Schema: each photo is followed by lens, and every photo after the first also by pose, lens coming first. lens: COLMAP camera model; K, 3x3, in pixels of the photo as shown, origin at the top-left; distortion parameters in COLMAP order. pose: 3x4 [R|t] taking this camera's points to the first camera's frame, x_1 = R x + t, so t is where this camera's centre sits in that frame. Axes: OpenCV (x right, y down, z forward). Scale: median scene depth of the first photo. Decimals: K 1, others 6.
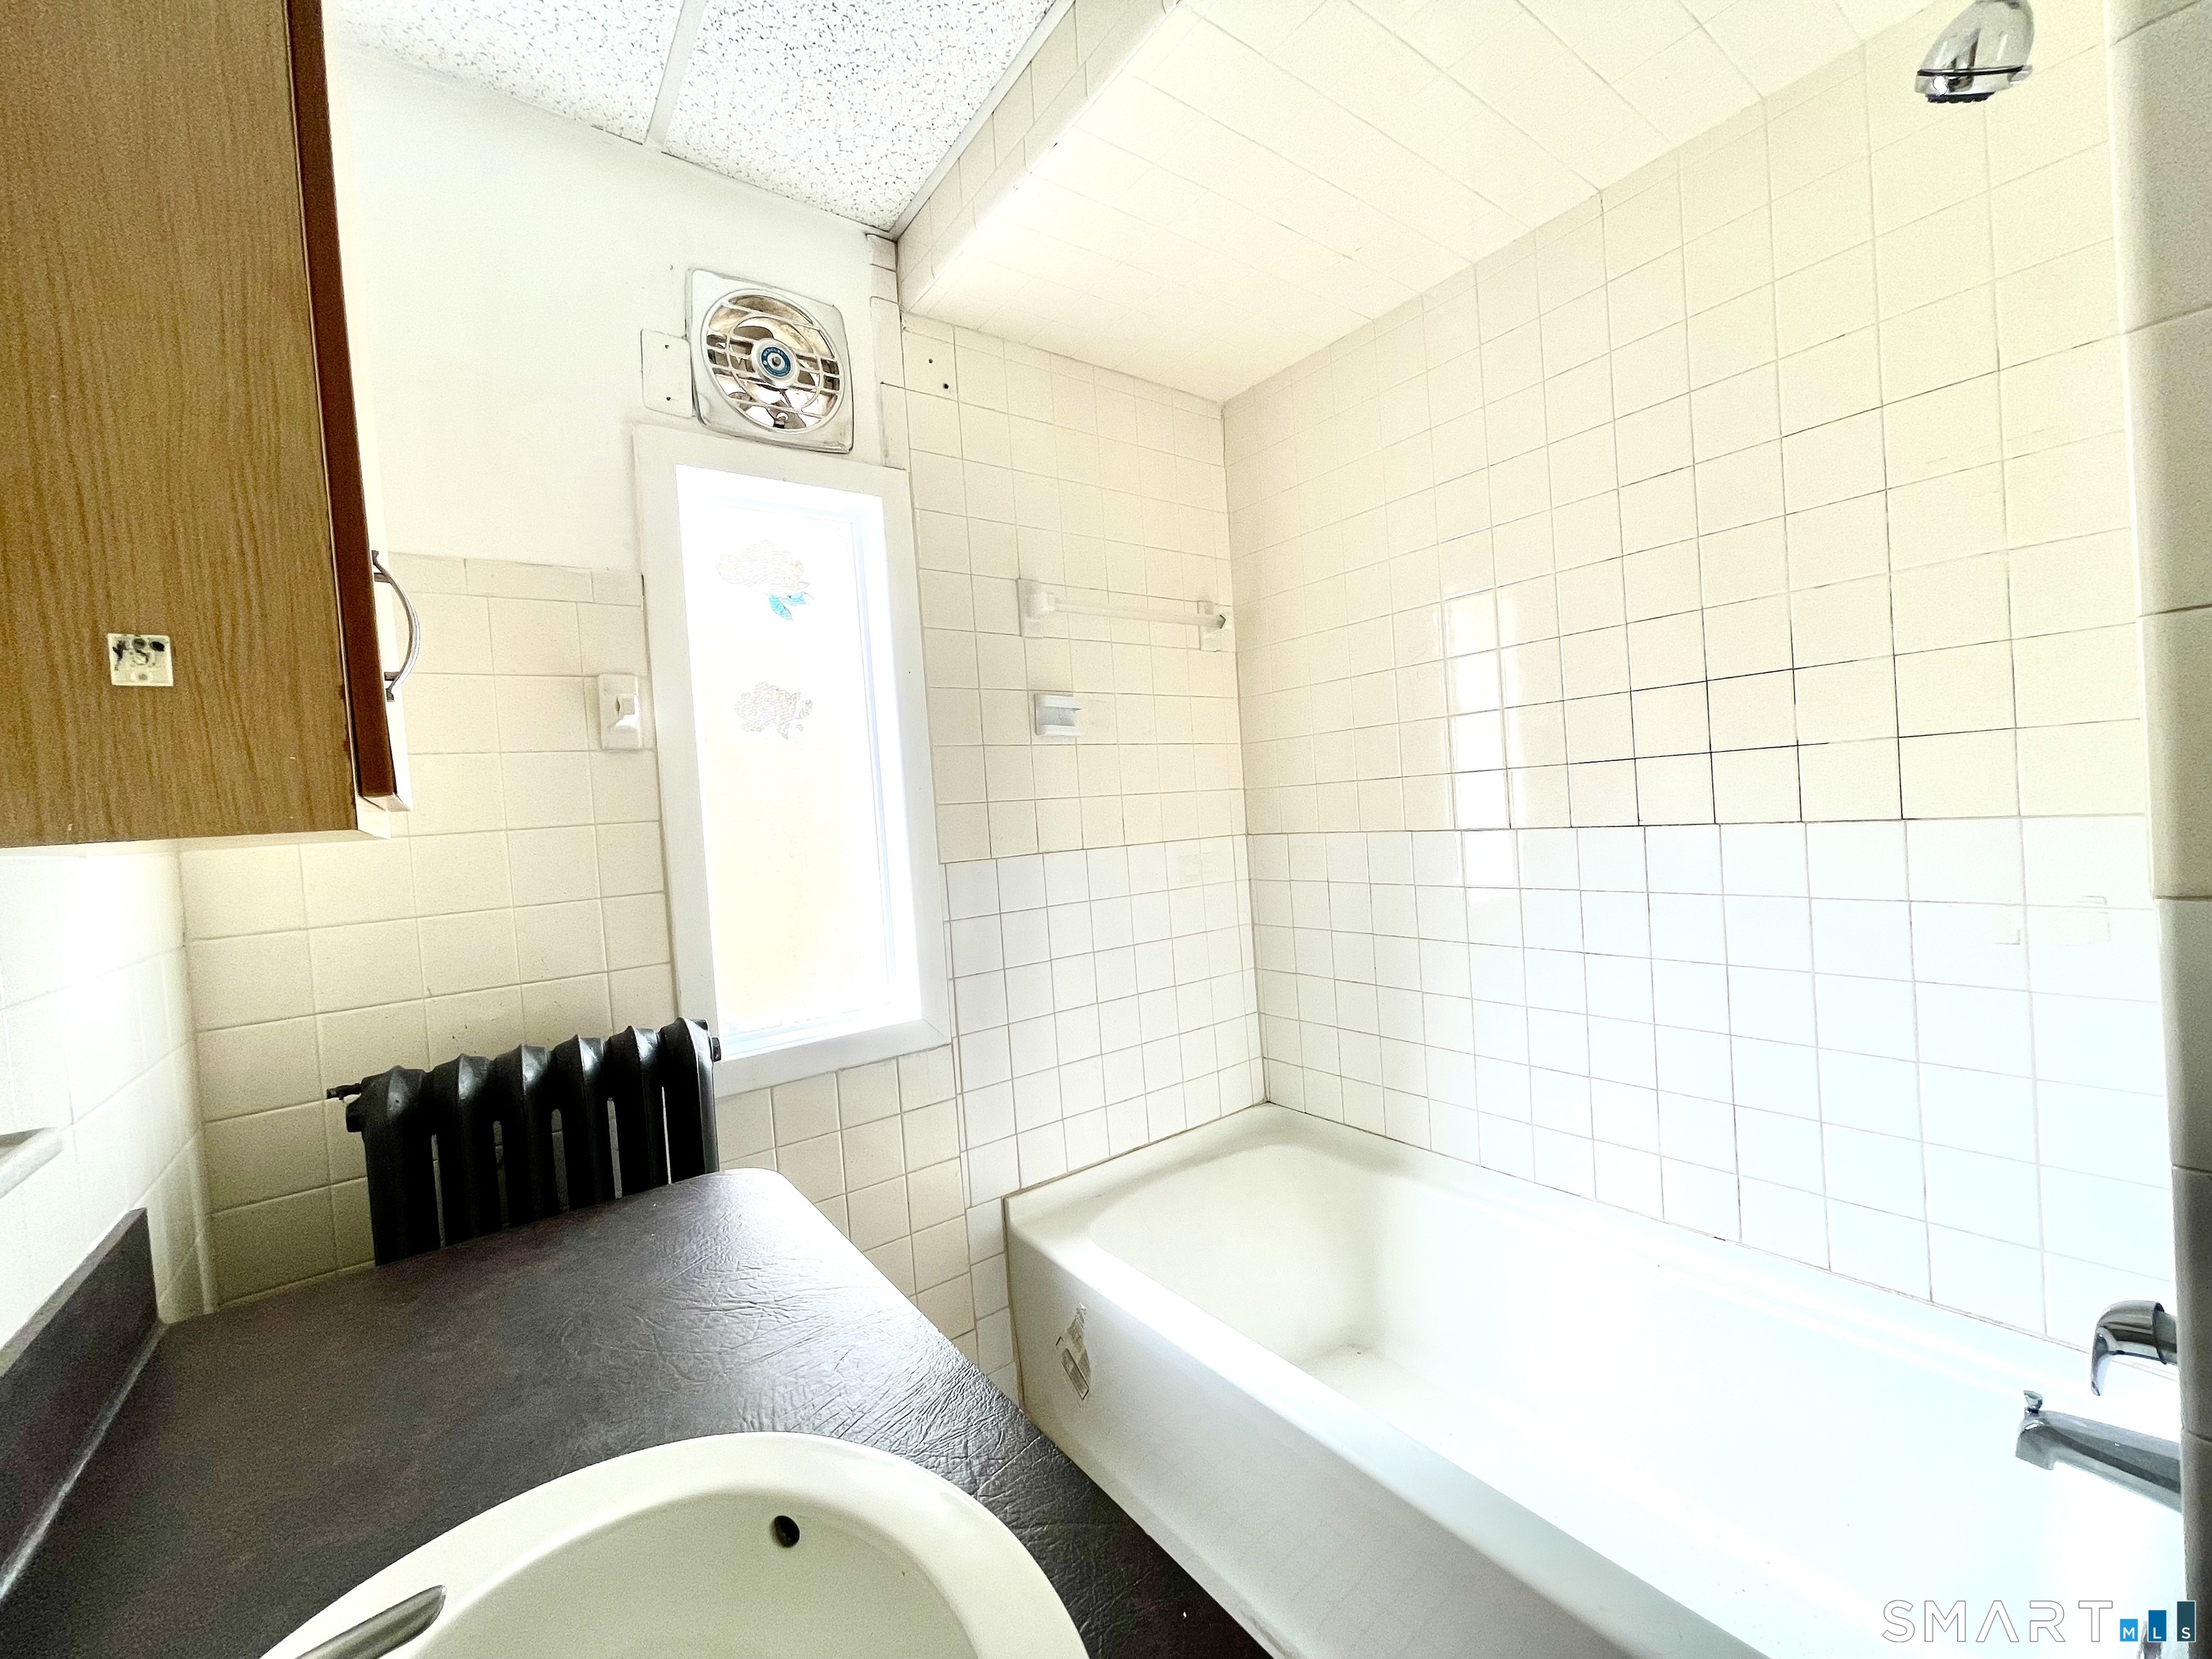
lens RADIAL K [[897.0, 0, 1110.8], [0, 897.0, 826.1], [0, 0, 1]] dist [-0.010877, 0.010690]
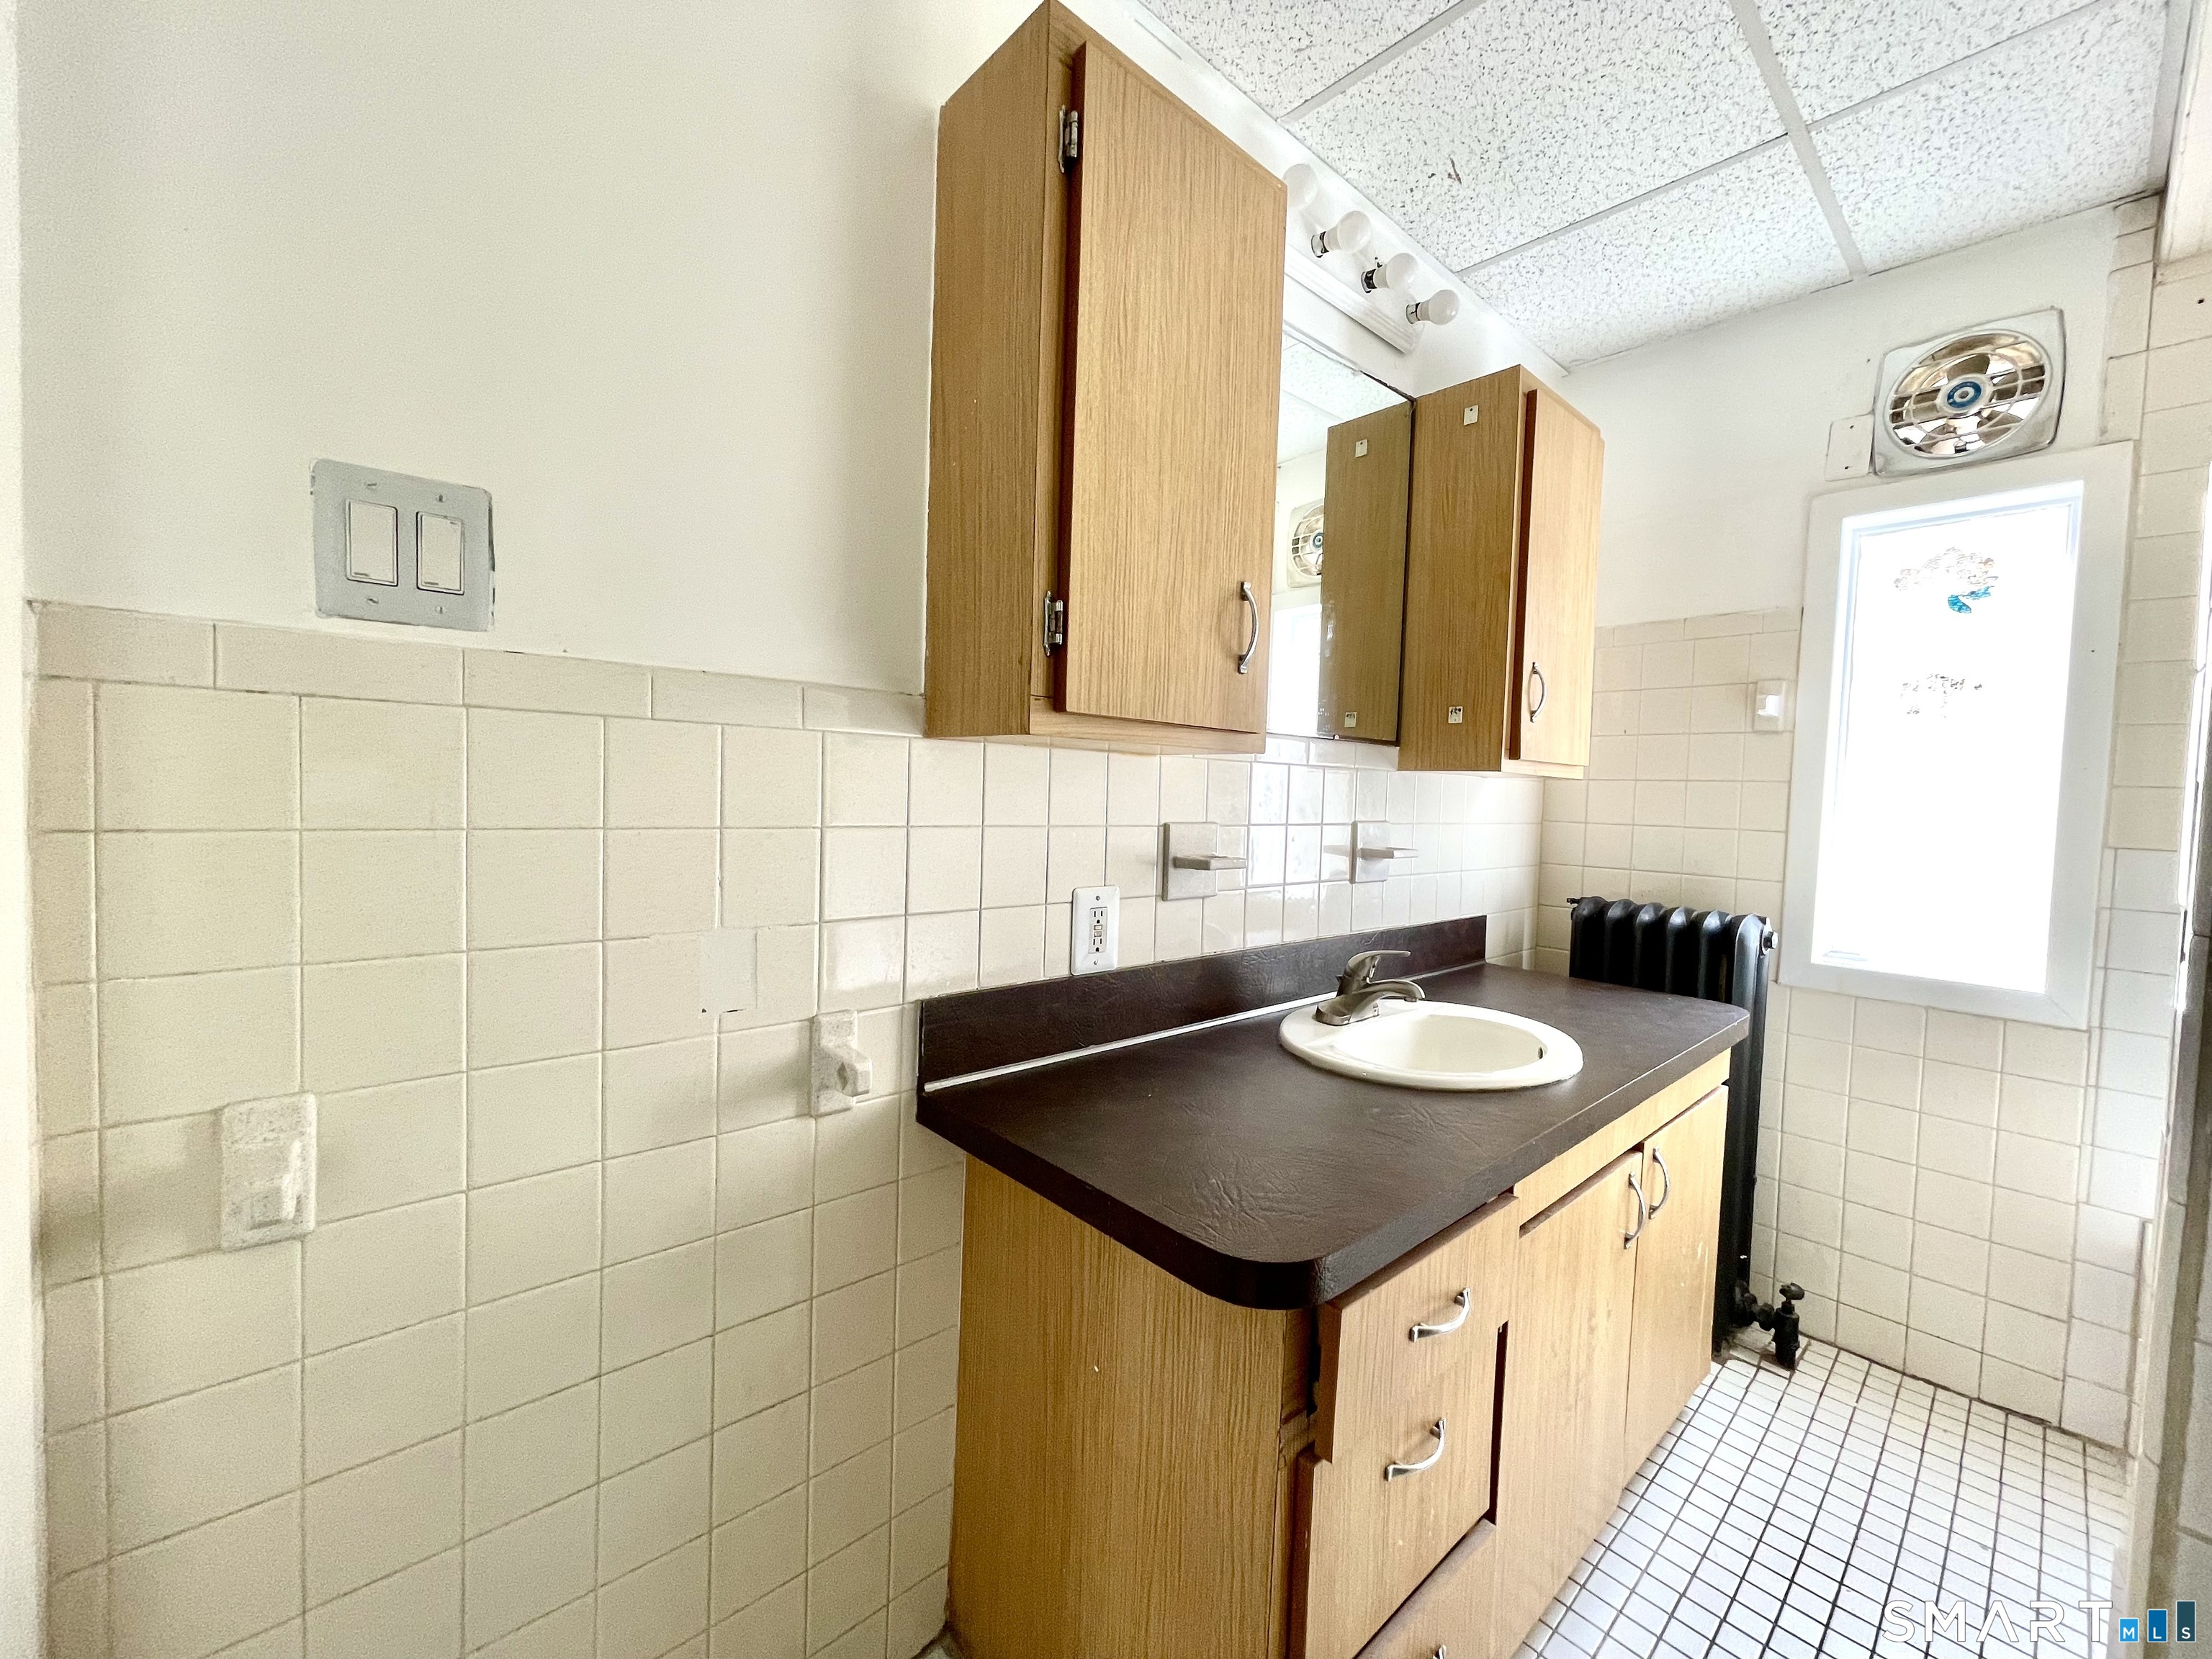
lens RADIAL K [[894.3, 0, 1108.4], [0, 894.3, 826.4], [0, 0, 1]] dist [0.001962, -0.000034]
pose [[0.098518, 0.115160, -0.988450, 0.724169], [-0.059944, 0.992165, 0.109618, -0.024736], [0.993328, 0.048453, 0.104649, -0.193480]]
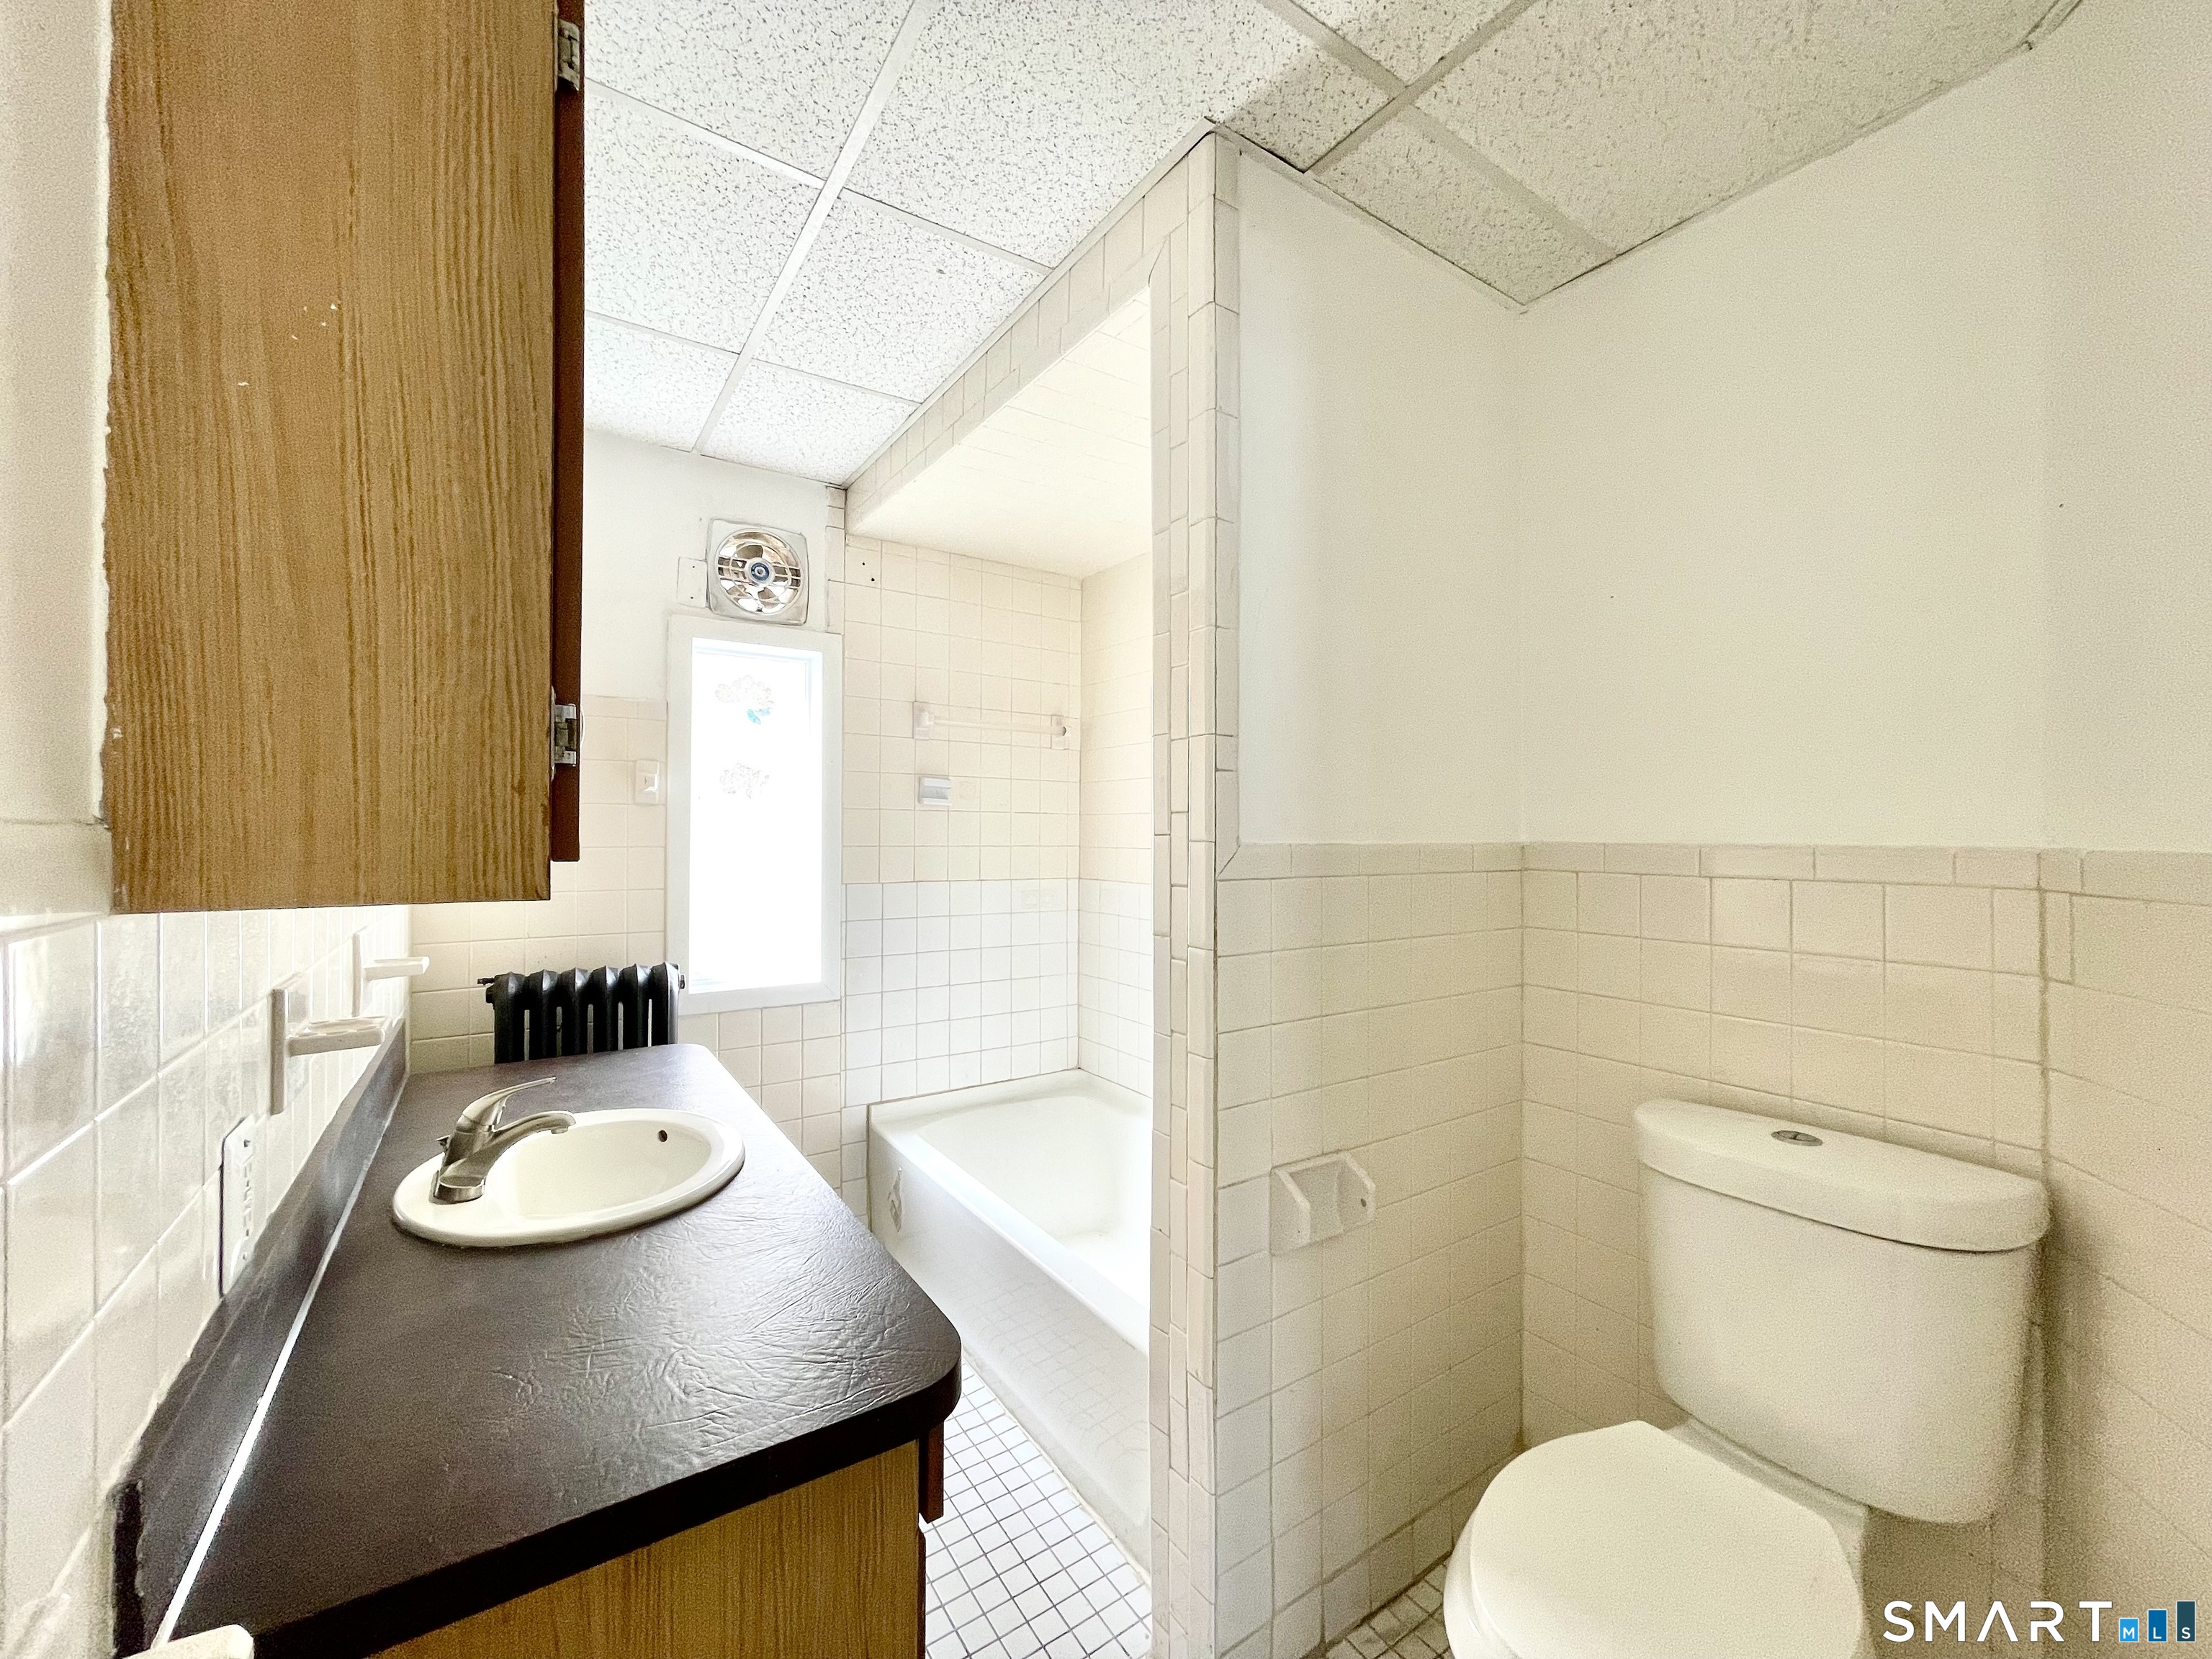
lens RADIAL K [[894.3, 0, 1108.4], [0, 894.3, 826.4], [0, 0, 1]] dist [0.001962, -0.000034]
pose [[0.996302, 0.072061, -0.046797, 0.370569], [-0.073262, 0.997012, -0.024477, -0.059758], [0.044893, 0.027815, 0.998604, -0.593302]]
